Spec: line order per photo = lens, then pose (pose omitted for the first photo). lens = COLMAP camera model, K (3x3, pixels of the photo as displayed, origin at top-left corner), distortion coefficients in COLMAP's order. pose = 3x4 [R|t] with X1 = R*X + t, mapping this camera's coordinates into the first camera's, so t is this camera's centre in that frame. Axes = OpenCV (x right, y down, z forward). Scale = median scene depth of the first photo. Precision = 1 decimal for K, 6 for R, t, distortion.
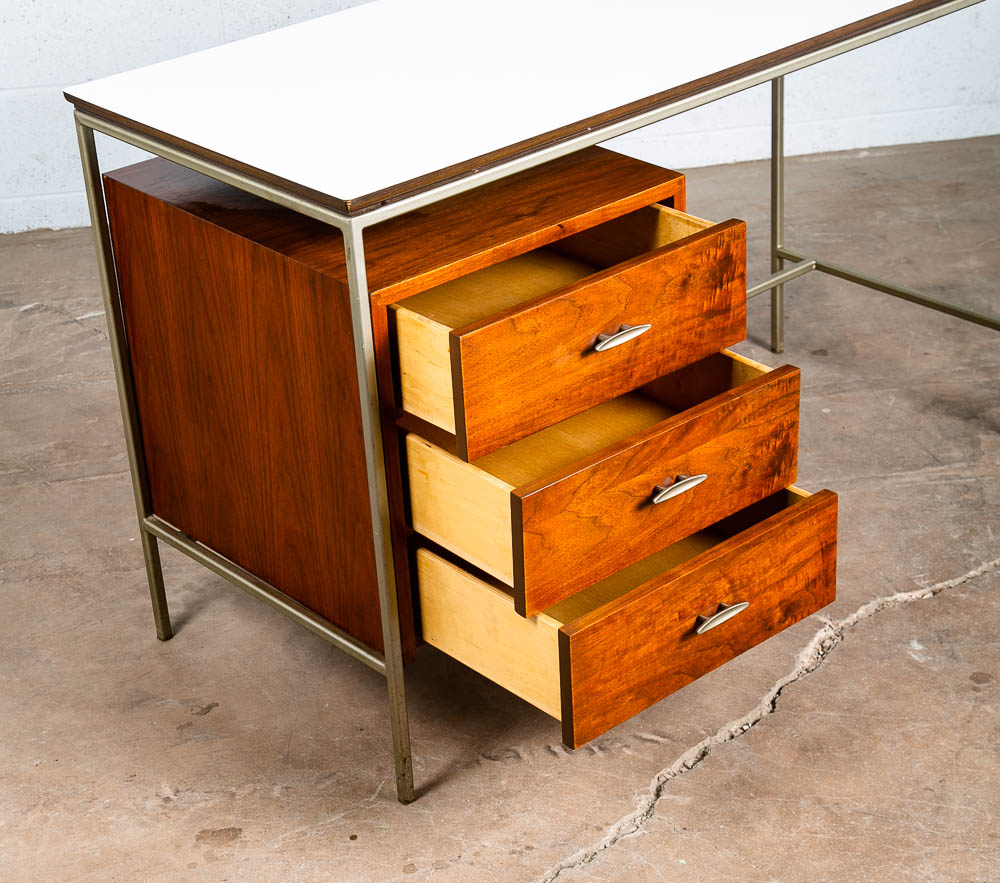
lens RADIAL K [[2095.3, 0, 489.2], [0, 2095.3, 436.7], [0, 0, 1]] dist [0.164435, 0.000000]
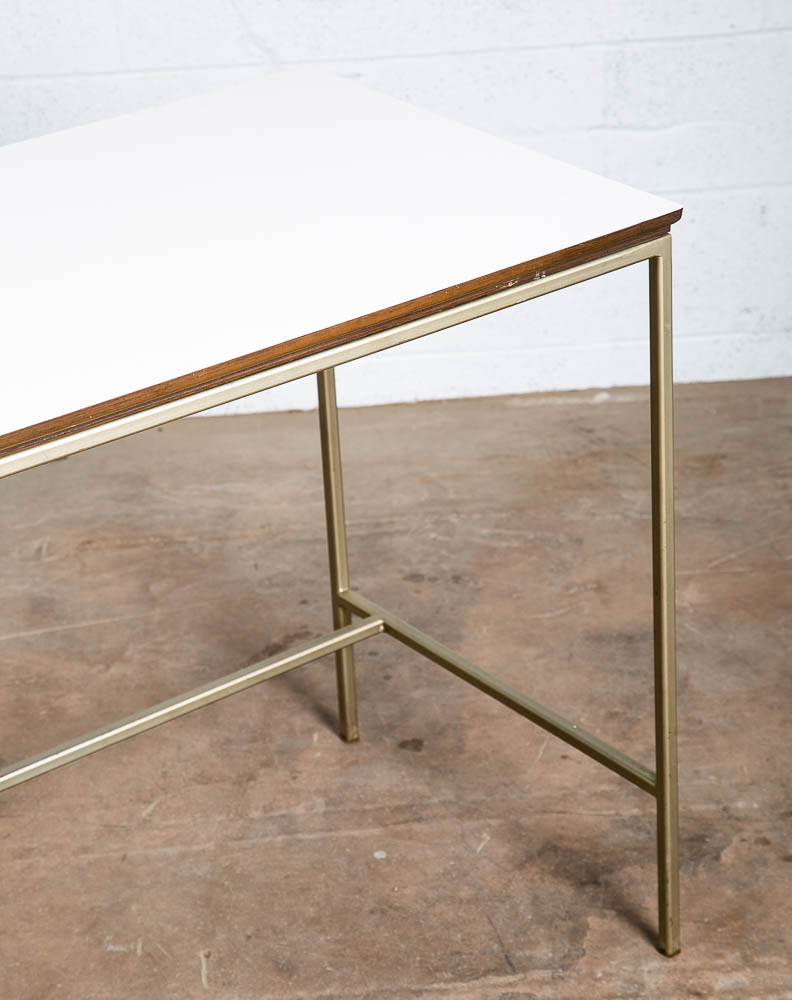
lens RADIAL K [[2706.2, 0, 391.6], [0, 2706.2, 461.0], [0, 0, 1]] dist [0.397552, 0.000000]
pose [[0.998325, 0.038239, -0.043416, 0.239259], [-0.039693, 0.998662, -0.033133, -0.130592], [0.042091, 0.034801, 0.998508, 0.179342]]
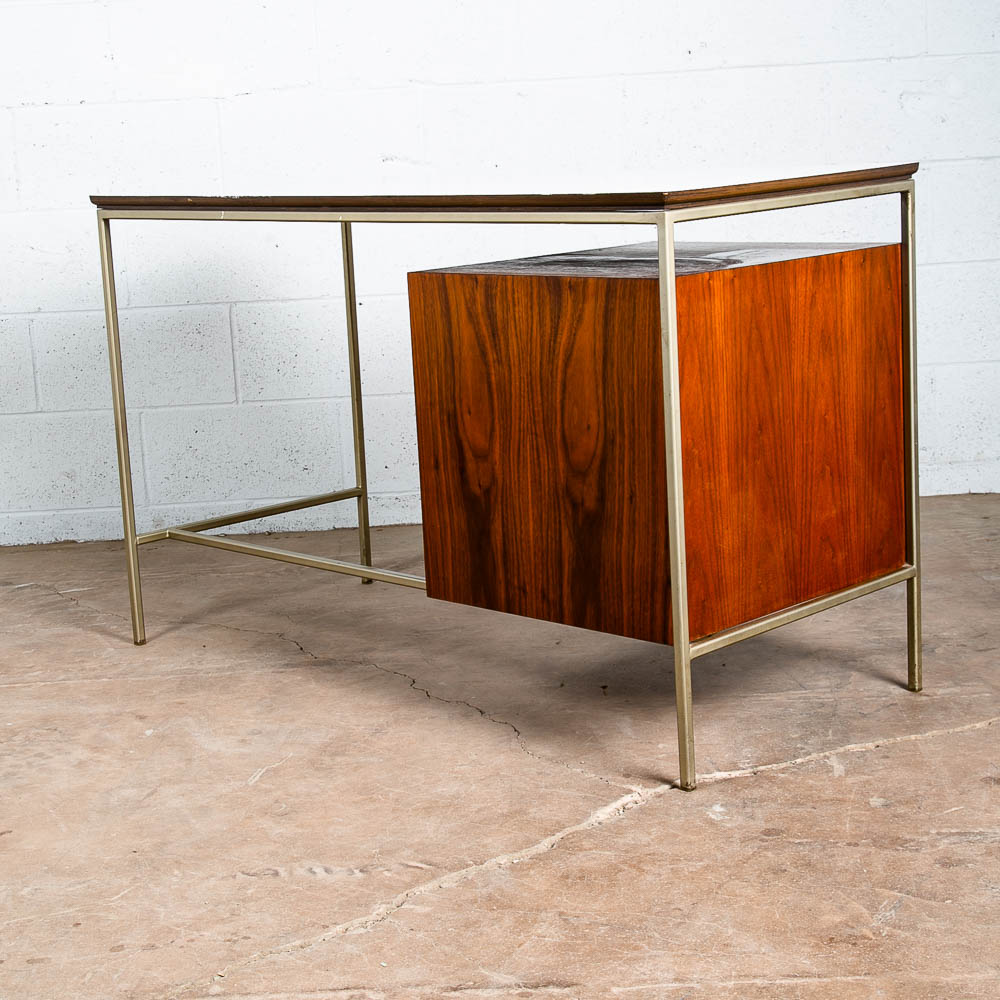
lens RADIAL K [[1871.0, 0, 493.6], [0, 1871.0, 479.9], [0, 0, 1]] dist [0.065738, 0.000000]
pose [[0.992128, 0.026500, -0.122388, 0.200548], [-0.058932, 0.961165, -0.269610, 0.191452], [0.110491, 0.274701, 0.955160, 0.123852]]
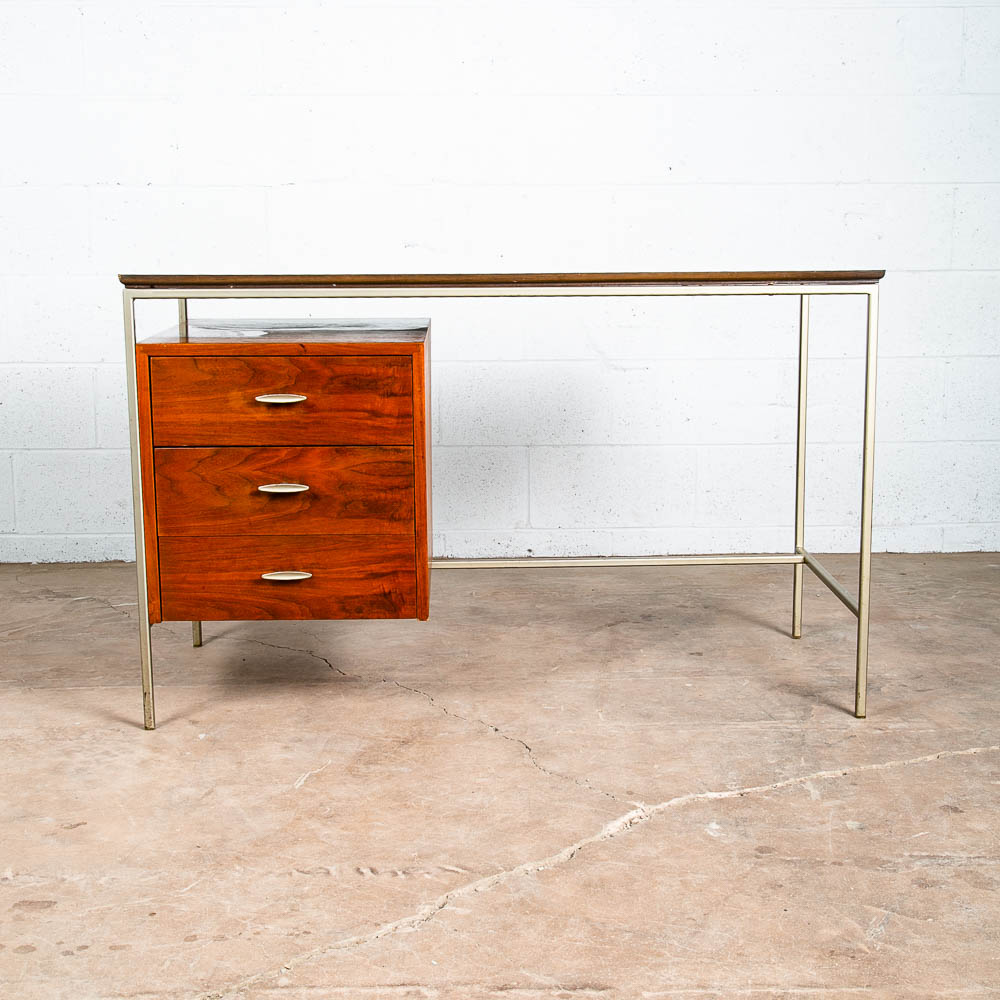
lens RADIAL K [[1538.8, 0, 497.4], [0, 1538.8, 498.8], [0, 0, 1]] dist [0.025501, 0.000000]
pose [[0.994319, 0.067929, -0.081951, 0.143284], [-0.088686, 0.954445, -0.284903, 0.174473], [0.058865, 0.290553, 0.955047, 0.173639]]
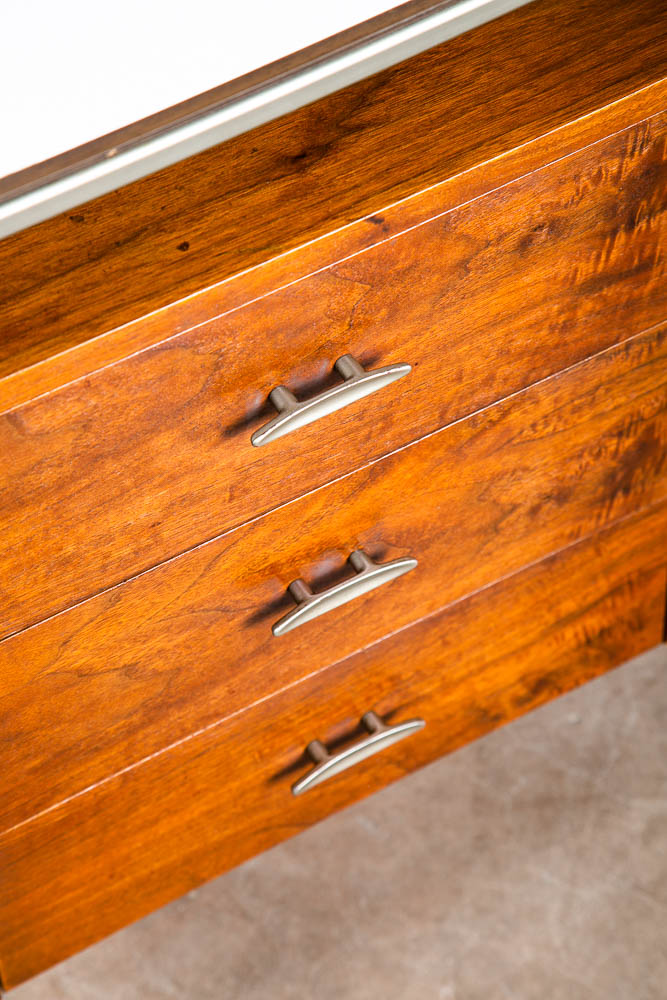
lens RADIAL K [[2620.7, 0, 337.0], [0, 2620.7, 508.0], [0, 0, 1]] dist [0.525383, 0.000000]
pose [[0.983144, 0.151567, -0.102250, 0.071758], [-0.094333, 0.899582, 0.426442, -0.219203], [0.156617, -0.409608, 0.898717, 0.463388]]
